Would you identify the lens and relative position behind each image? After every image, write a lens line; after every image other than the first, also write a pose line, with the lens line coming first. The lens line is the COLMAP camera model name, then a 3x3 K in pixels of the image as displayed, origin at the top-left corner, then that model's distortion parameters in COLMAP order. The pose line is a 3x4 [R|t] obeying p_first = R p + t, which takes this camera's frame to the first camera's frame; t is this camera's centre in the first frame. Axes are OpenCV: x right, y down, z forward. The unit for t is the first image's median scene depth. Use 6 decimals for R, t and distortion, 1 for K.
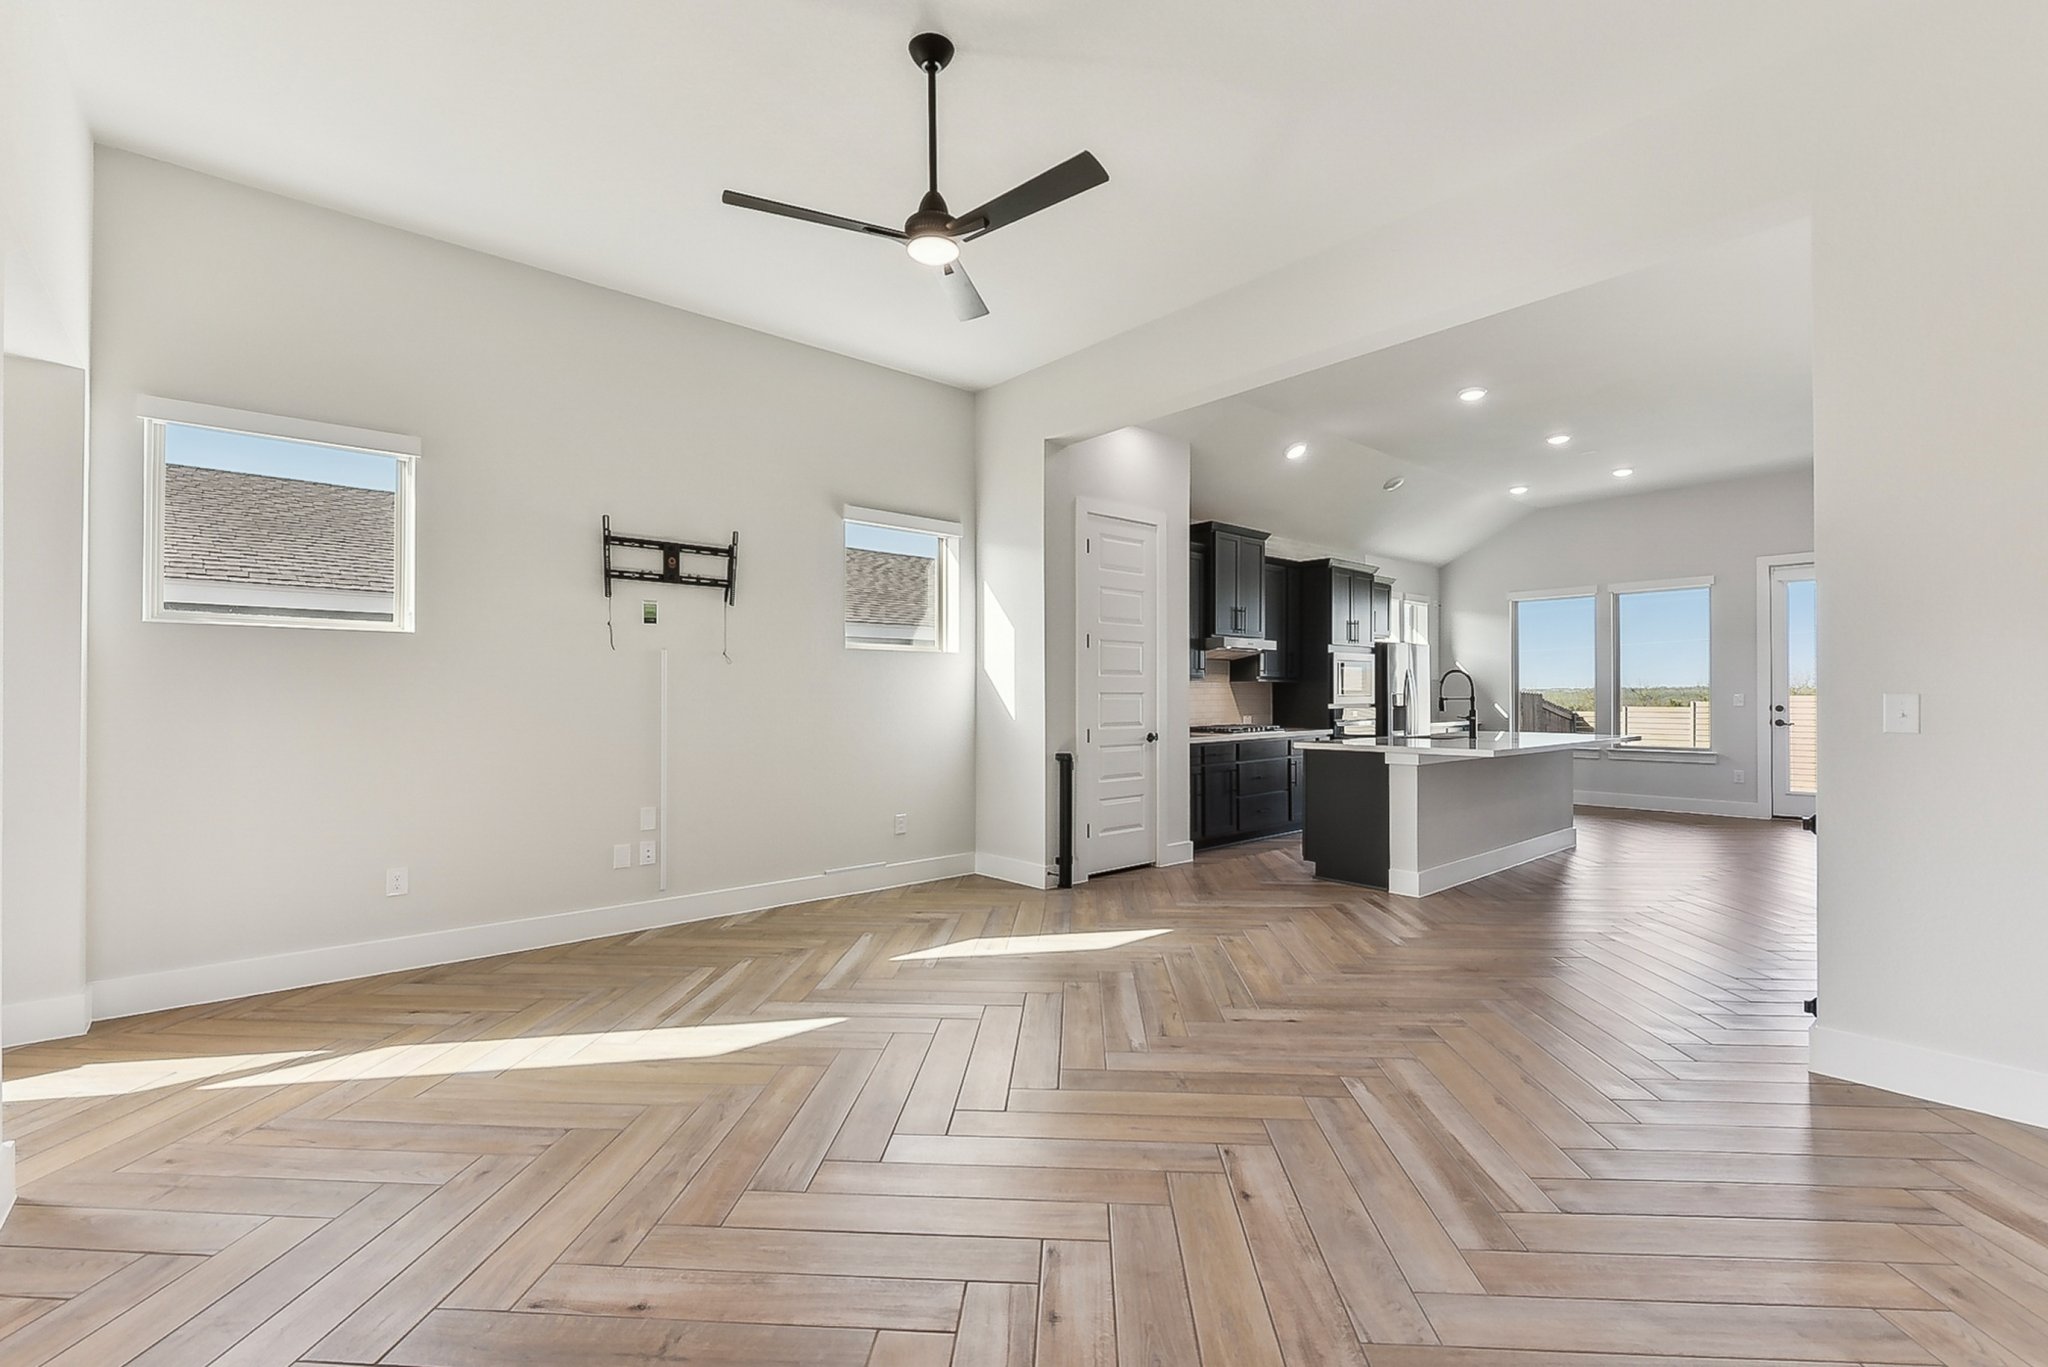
lens RADIAL K [[886.8, 0, 1029.0], [0, 886.8, 675.6], [0, 0, 1]] dist [-0.000582, 0.000240]
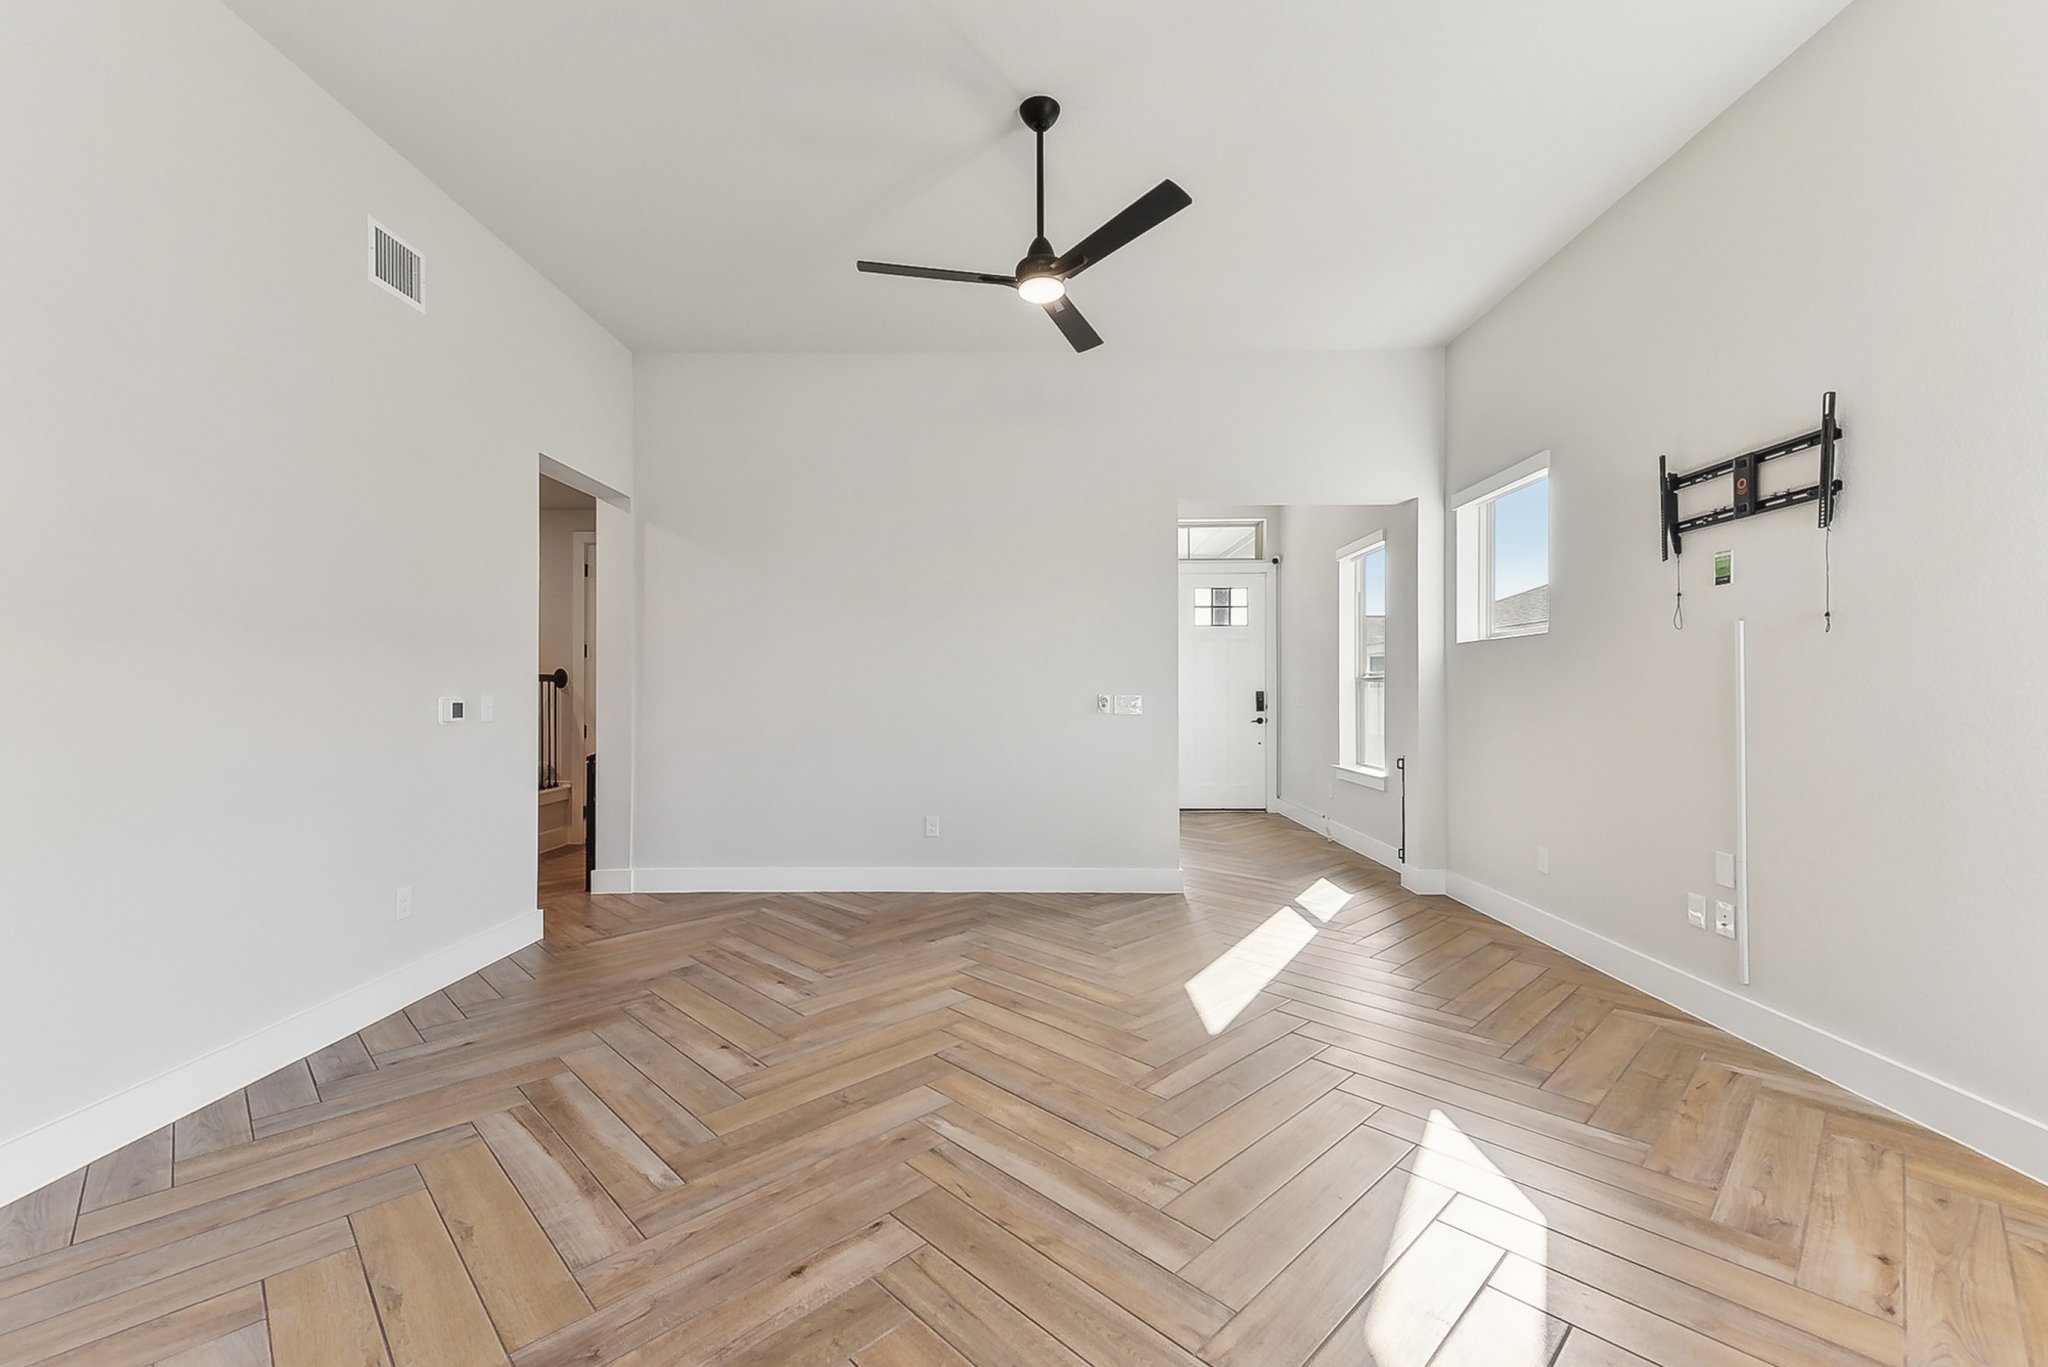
lens RADIAL K [[886.8, 0, 1029.0], [0, 886.8, 675.6], [0, 0, 1]] dist [-0.000582, 0.000240]
pose [[-0.683740, -0.015439, -0.729562, 0.661507], [0.015286, 0.999254, -0.035472, 0.041809], [0.729565, -0.035406, -0.682994, 1.628975]]
